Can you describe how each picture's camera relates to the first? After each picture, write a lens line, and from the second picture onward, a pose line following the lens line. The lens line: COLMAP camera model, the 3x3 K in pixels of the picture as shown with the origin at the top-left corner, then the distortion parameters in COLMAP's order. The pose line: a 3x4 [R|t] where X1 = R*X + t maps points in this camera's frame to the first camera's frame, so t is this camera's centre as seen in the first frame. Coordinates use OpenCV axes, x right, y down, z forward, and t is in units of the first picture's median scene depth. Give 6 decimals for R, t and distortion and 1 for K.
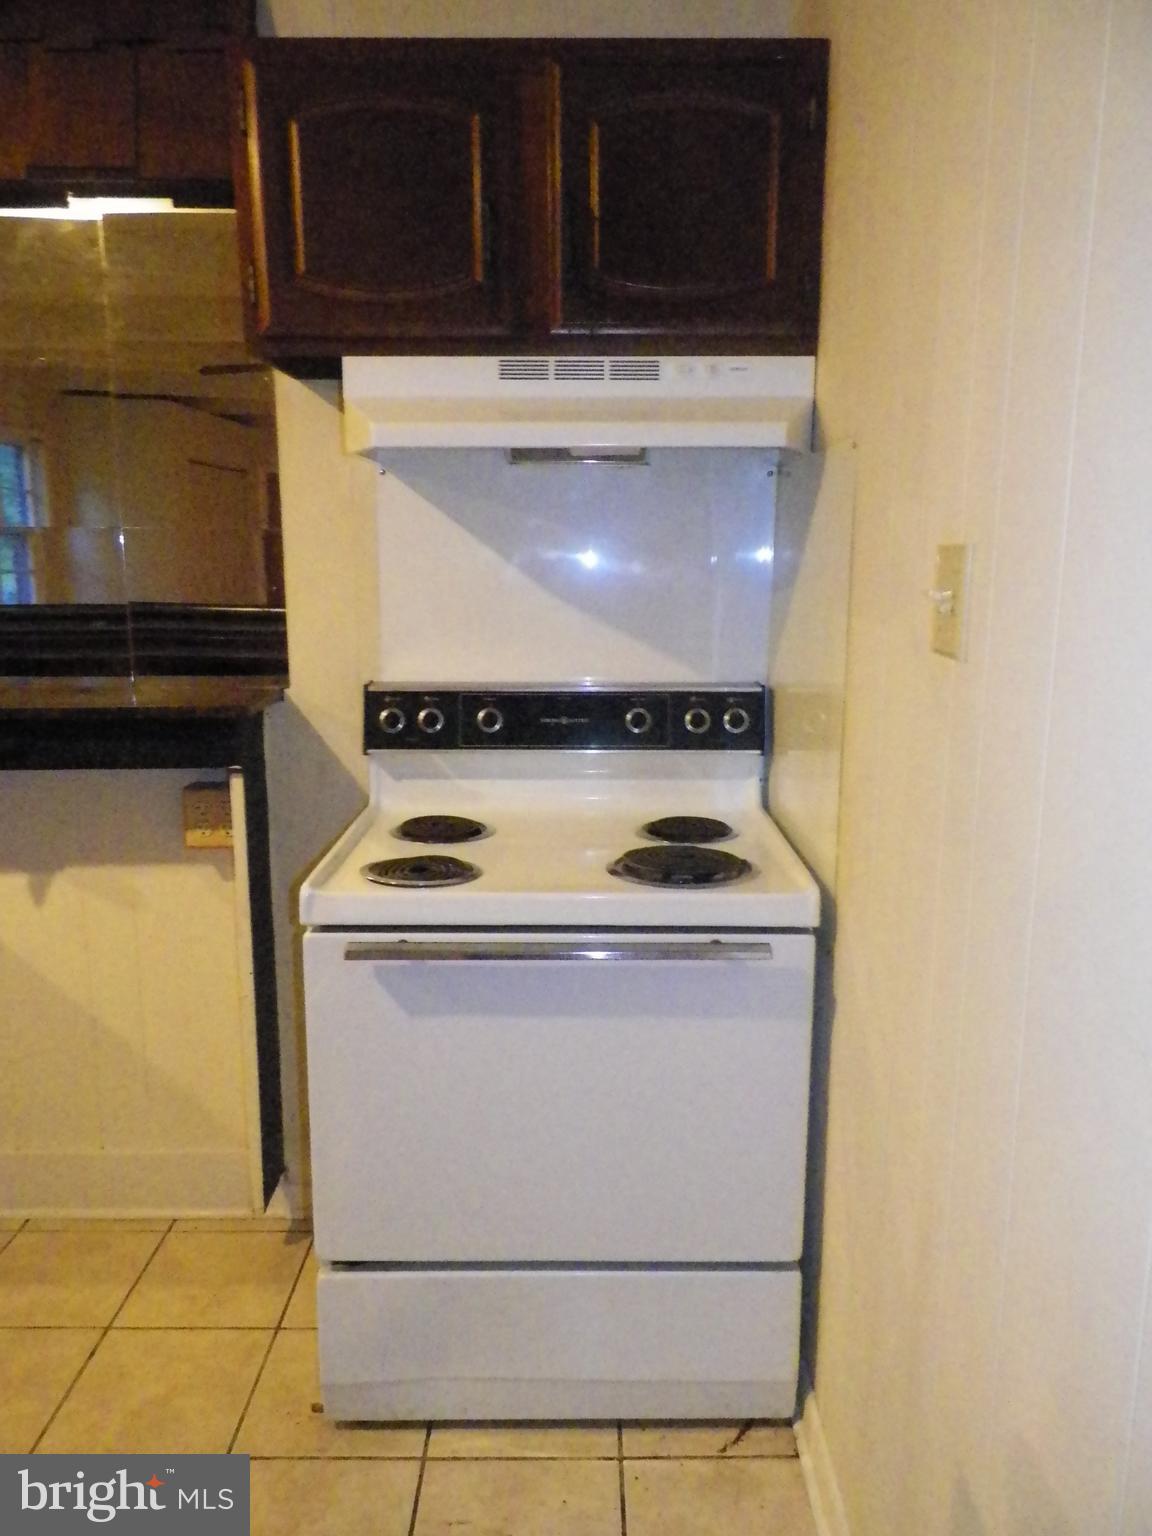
lens RADIAL K [[1157.5, 0, 585.8], [0, 1157.5, 767.5], [0, 0, 1]] dist [0.019360, -0.004396]
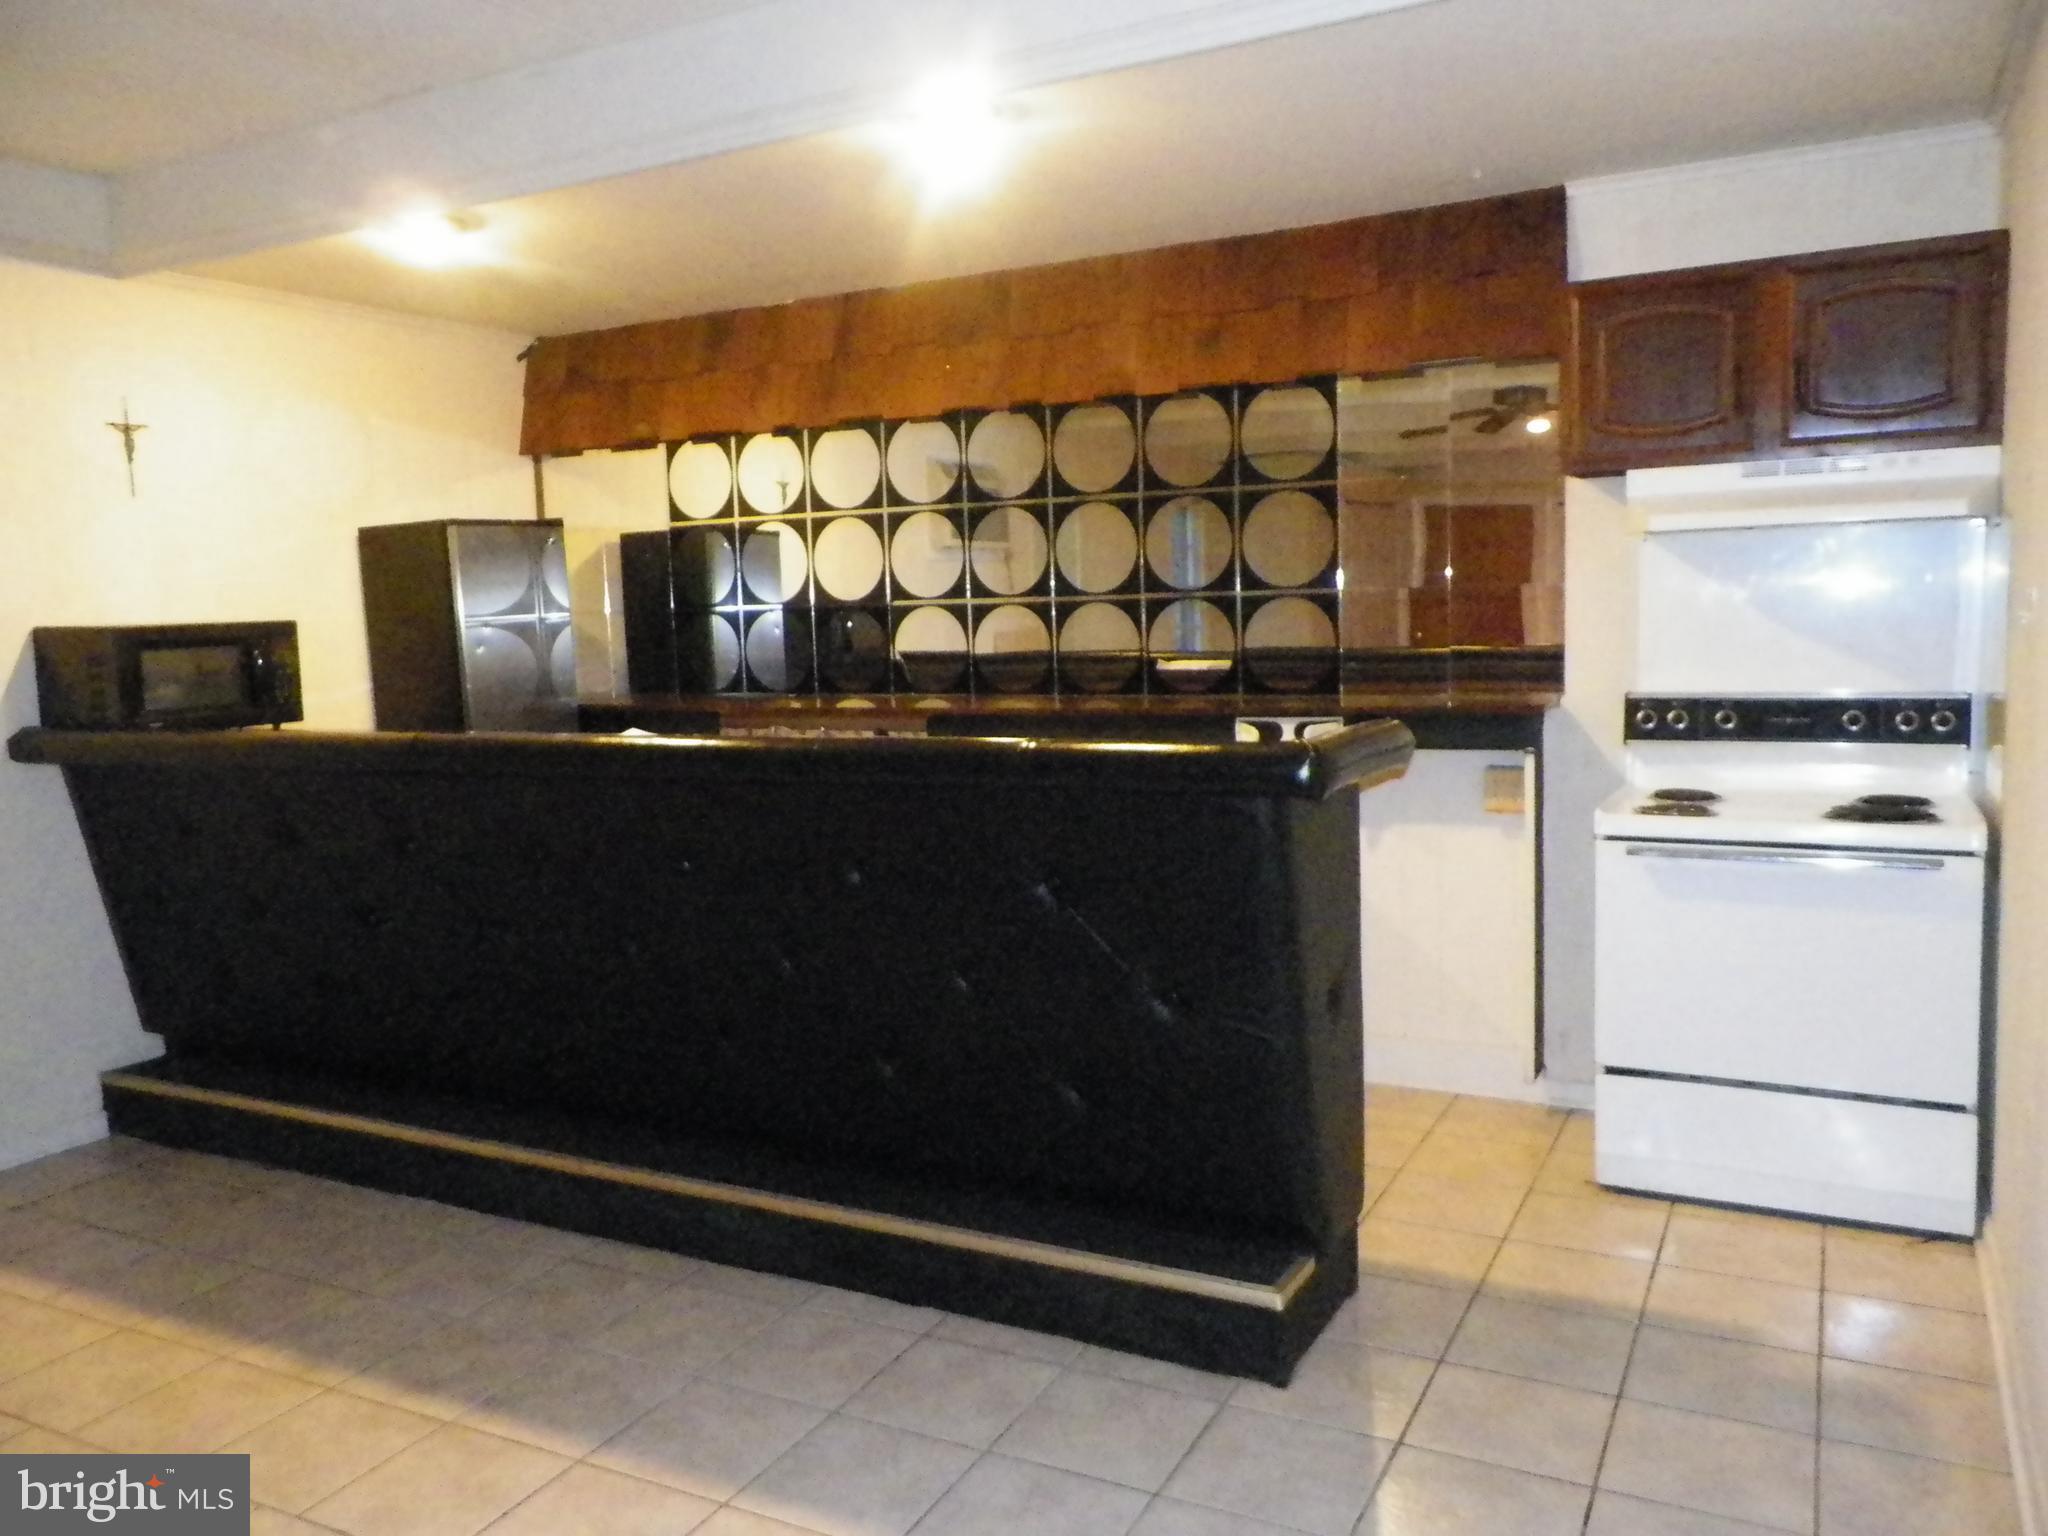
lens RADIAL K [[1550.5, 0, 1029.0], [0, 1550.5, 756.4], [0, 0, 1]] dist [0.017335, 0.002111]
pose [[0.885060, 0.014600, -0.465247, 0.040965], [-0.054530, 0.995878, -0.072484, 0.176549], [0.462271, 0.089523, 0.882208, -0.951947]]
